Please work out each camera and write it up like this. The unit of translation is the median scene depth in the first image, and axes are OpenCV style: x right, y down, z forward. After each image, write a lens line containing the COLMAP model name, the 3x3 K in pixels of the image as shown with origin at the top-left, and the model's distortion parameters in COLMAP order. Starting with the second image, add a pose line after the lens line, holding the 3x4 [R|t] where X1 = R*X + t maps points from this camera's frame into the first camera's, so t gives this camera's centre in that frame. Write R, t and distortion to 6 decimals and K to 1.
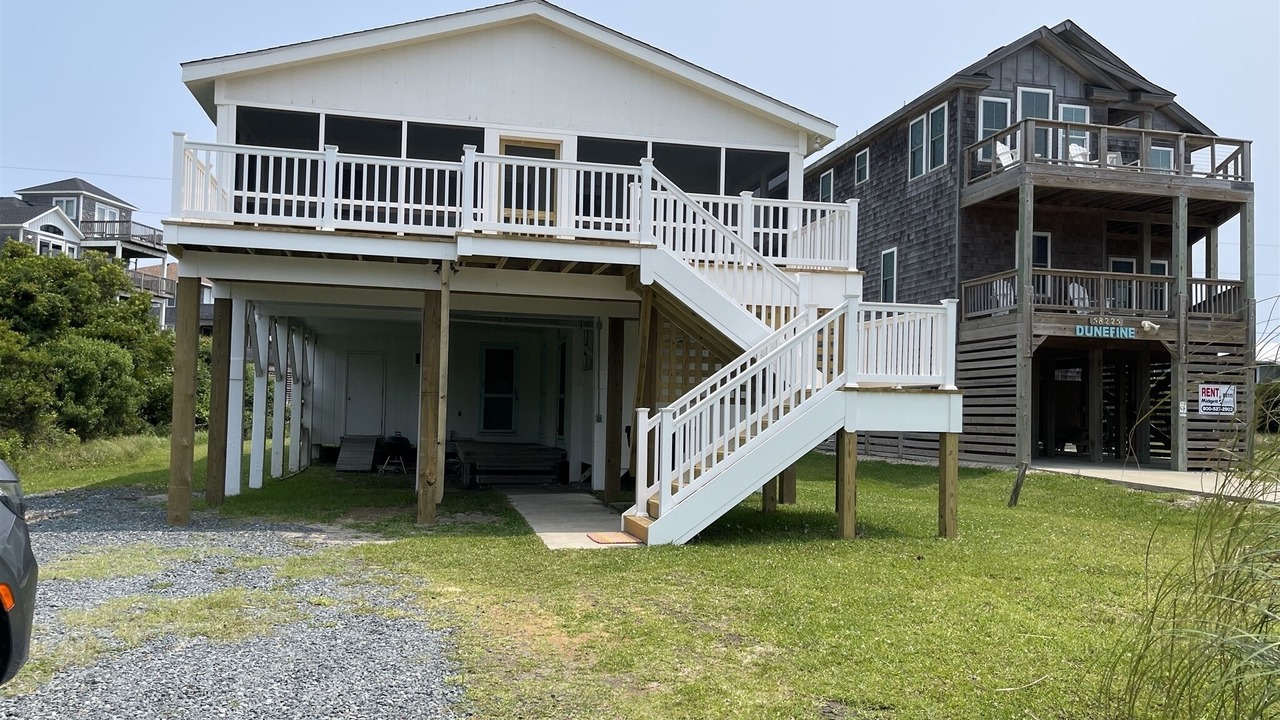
lens RADIAL K [[951.3, 0, 641.3], [0, 951.3, 361.1], [0, 0, 1]] dist [0.081155, -0.075040]
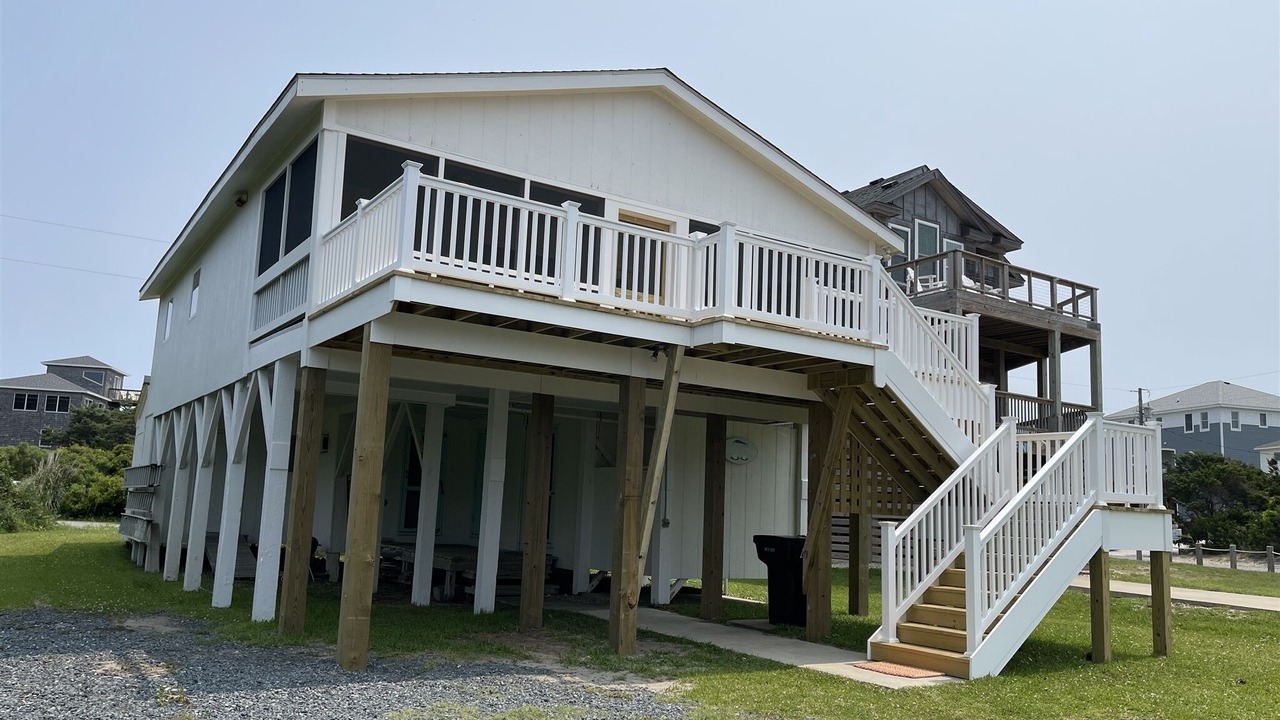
lens RADIAL K [[951.3, 0, 641.3], [0, 951.3, 361.1], [0, 0, 1]] dist [0.081155, -0.075040]
pose [[0.933146, 0.070919, 0.352434, -0.433378], [-0.038641, 0.994456, -0.097799, -0.003709], [-0.357416, 0.077642, 0.930712, 0.160064]]
